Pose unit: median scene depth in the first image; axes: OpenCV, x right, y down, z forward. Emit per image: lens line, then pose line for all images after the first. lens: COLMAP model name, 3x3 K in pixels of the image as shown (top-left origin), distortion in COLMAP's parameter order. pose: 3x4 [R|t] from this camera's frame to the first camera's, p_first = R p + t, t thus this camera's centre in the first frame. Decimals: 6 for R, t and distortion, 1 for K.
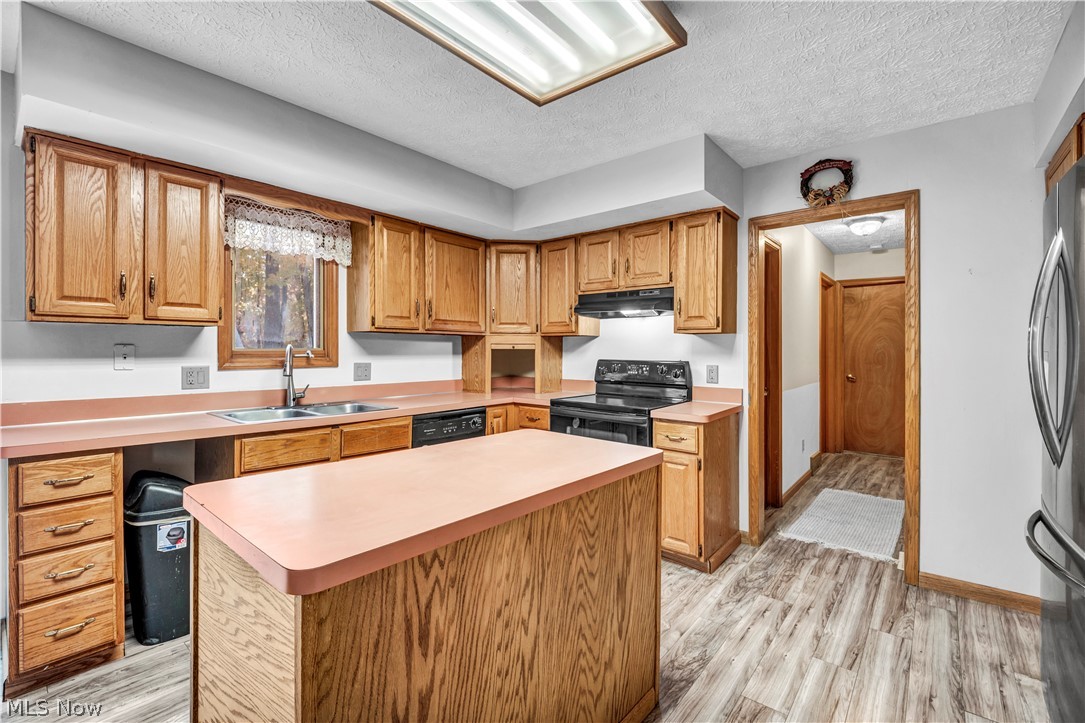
lens RADIAL K [[468.9, 0, 535.8], [0, 468.9, 353.1], [0, 0, 1]] dist [0.004846, -0.000372]
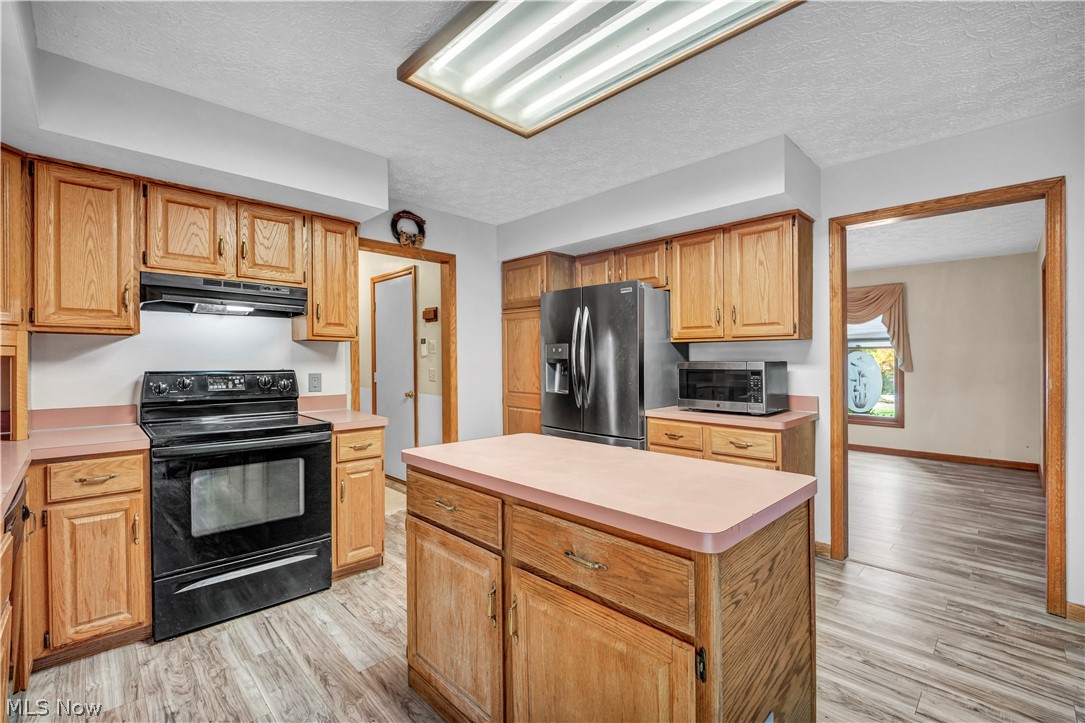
lens RADIAL K [[468.9, 0, 539.2], [0, 468.9, 356.5], [0, 0, 1]] dist [0.004846, -0.000372]
pose [[0.100122, -0.001817, 0.994974, -0.549811], [0.003632, 0.999992, 0.001461, -0.008219], [-0.994969, 0.003468, 0.100127, 0.439131]]
